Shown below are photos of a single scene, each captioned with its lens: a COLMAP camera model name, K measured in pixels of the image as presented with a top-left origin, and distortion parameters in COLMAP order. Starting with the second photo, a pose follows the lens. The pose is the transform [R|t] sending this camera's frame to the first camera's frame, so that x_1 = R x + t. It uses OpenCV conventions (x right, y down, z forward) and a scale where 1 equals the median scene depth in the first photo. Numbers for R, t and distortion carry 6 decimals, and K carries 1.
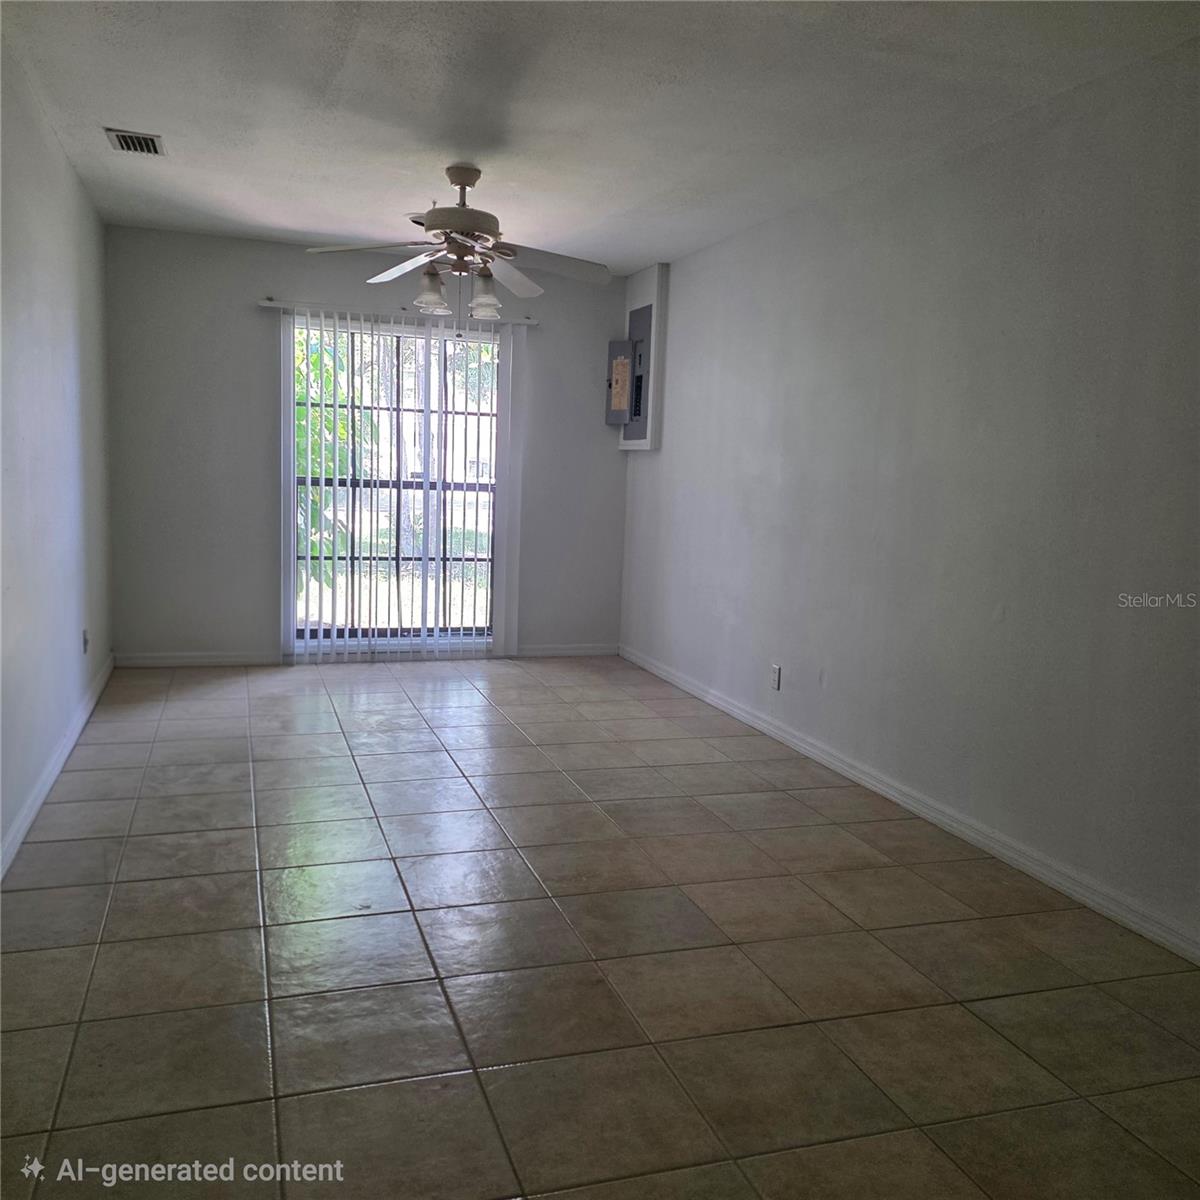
lens RADIAL K [[1098.7, 0, 600.0], [0, 1098.7, 600.0], [0, 0, 1]] dist [0.004052, 0.017252]
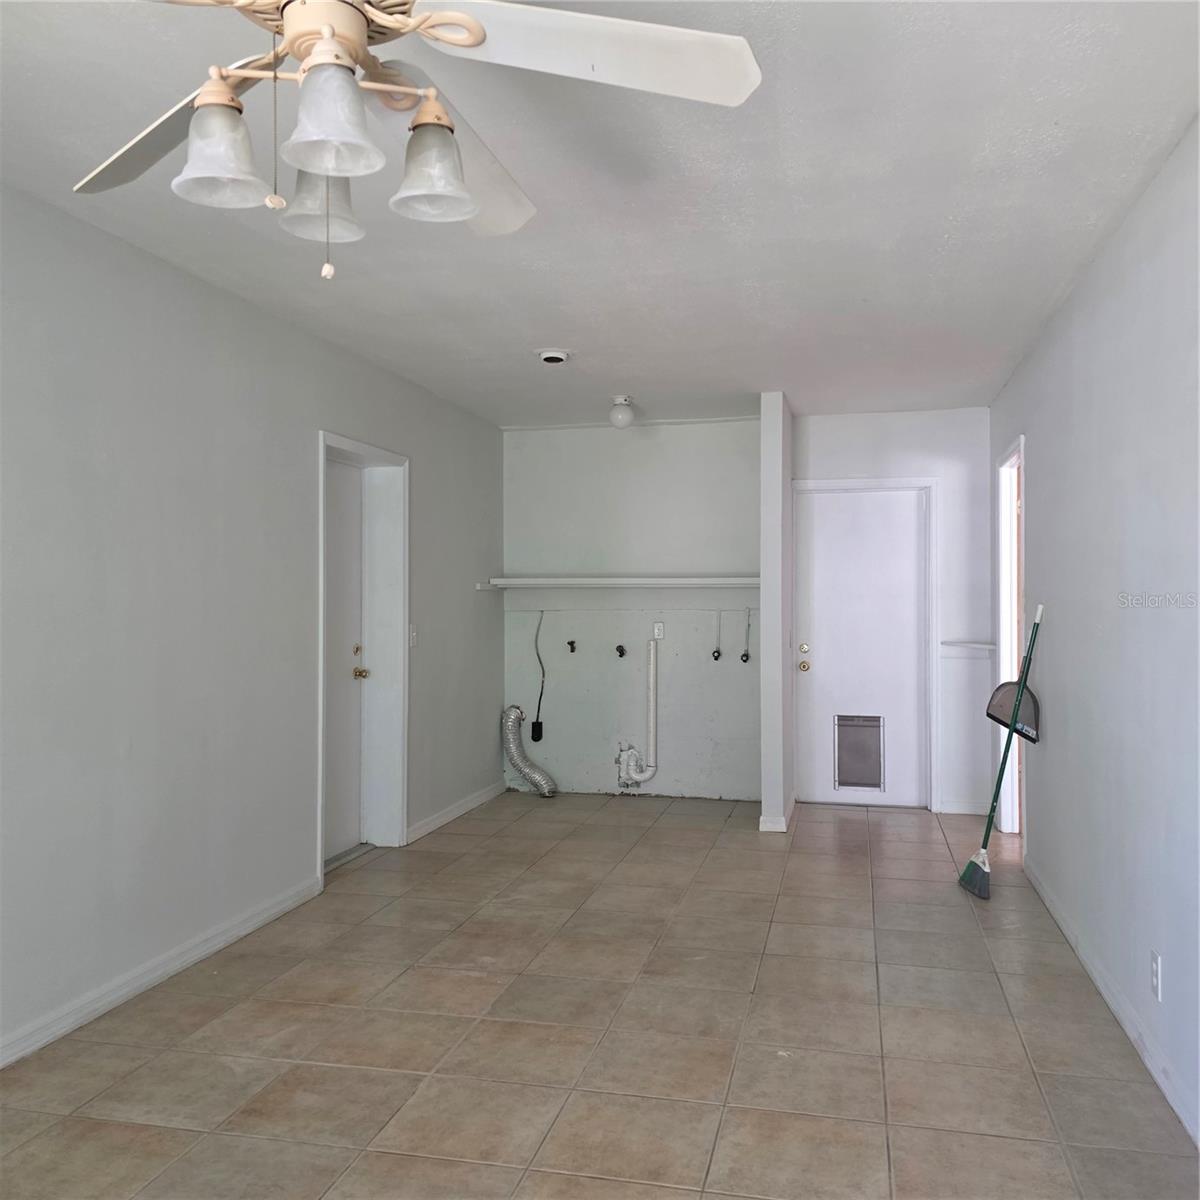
lens RADIAL K [[1098.7, 0, 600.0], [0, 1098.7, 600.0], [0, 0, 1]] dist [0.004052, 0.017252]
pose [[-0.855724, -0.036734, 0.516126, -0.495810], [0.032645, 0.991657, 0.124703, -0.227703], [-0.516401, 0.123560, -0.847386, 1.625004]]
